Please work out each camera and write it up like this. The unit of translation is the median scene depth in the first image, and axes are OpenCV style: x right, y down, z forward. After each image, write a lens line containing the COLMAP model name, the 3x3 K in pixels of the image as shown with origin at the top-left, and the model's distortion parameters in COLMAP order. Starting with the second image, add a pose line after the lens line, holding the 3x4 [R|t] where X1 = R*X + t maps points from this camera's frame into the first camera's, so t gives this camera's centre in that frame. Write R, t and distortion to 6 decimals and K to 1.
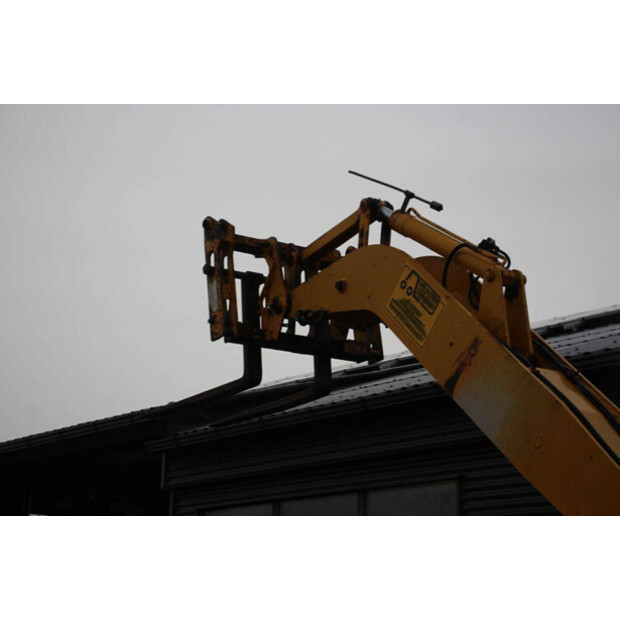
lens RADIAL K [[1461.5, 0, 310.0], [0, 1461.5, 310.0], [0, 0, 1]] dist [0.406504, 0.202097]
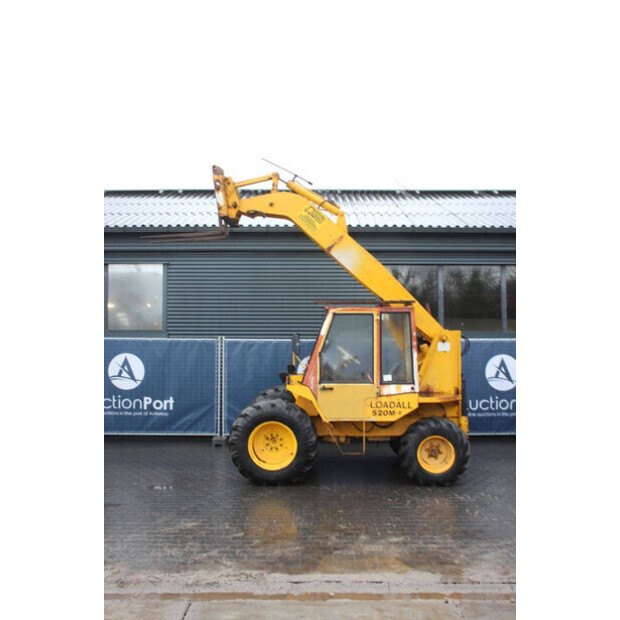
lens RADIAL K [[660.6, 0, 310.0], [0, 660.6, 310.0], [0, 0, 1]] dist [-0.072208, 0.002776]
pose [[0.614465, 0.006252, 0.788920, -0.948478], [-0.174642, 0.976239, 0.128287, 0.006052], [-0.769372, -0.216606, 0.600956, 0.177457]]
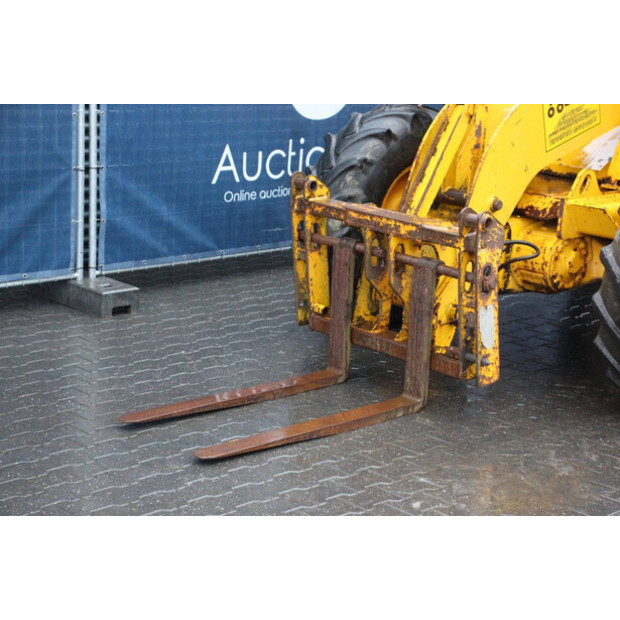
lens RADIAL K [[1286.0, 0, 310.0], [0, 1286.0, 310.0], [0, 0, 1]] dist [0.338775, 0.142925]
pose [[-0.098689, -0.252614, 0.962521, -0.764887], [-0.273323, 0.936924, 0.217871, 0.315507], [-0.956847, -0.241577, -0.161509, 1.228665]]
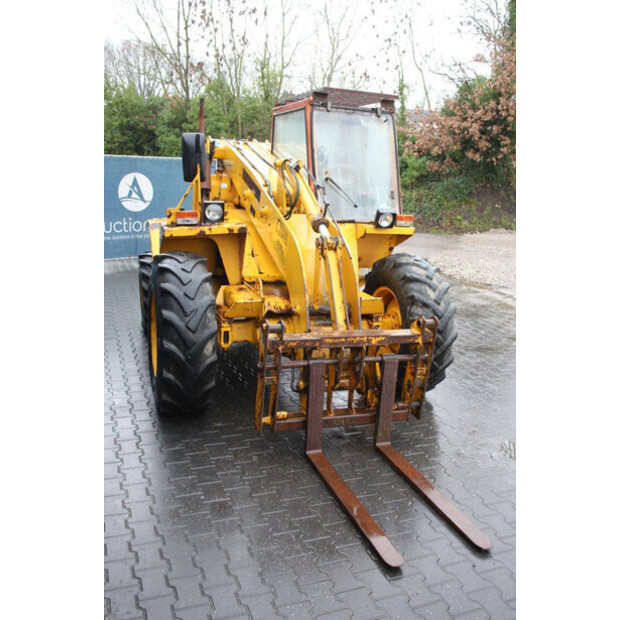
lens RADIAL K [[592.4, 0, 310.0], [0, 592.4, 310.0], [0, 0, 1]] dist [-0.071438, 0.006785]
pose [[-0.952816, -0.125801, 0.276252, -0.132228], [-0.127168, 0.991796, 0.013033, 0.392997], [-0.275625, -0.022713, -0.960997, 1.564493]]
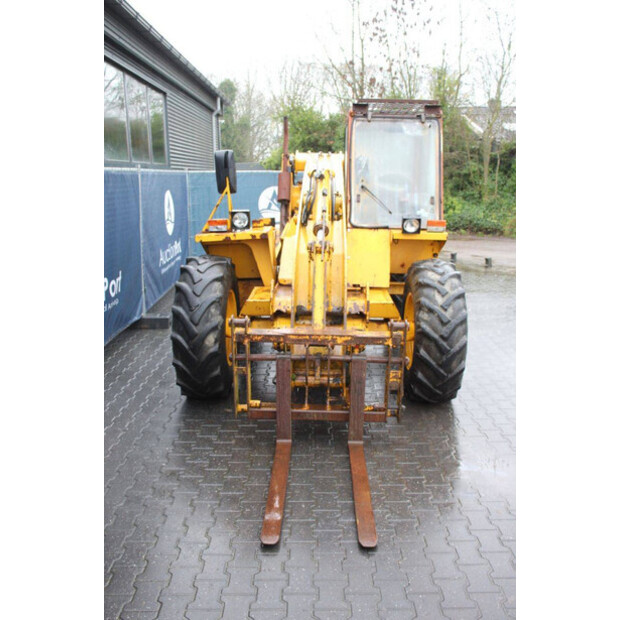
lens RADIAL K [[593.9, 0, 310.0], [0, 593.9, 310.0], [0, 0, 1]] dist [-0.065426, 0.001191]
pose [[-0.788294, -0.153073, 0.595954, -0.334738], [-0.157466, 0.986494, 0.045098, 0.372840], [-0.594808, -0.058292, -0.801752, 1.503812]]
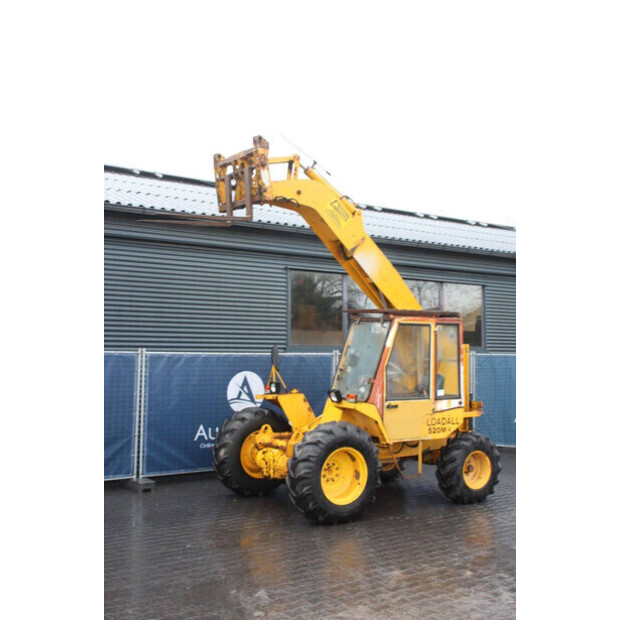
lens RADIAL K [[760.8, 0, 310.0], [0, 760.8, 310.0], [0, 0, 1]] dist [-0.002321, 0.005570]
pose [[0.050271, 0.031285, 0.998246, -1.230431], [-0.241925, 0.970124, -0.018221, 0.190859], [-0.968992, -0.240585, 0.056338, 0.921341]]
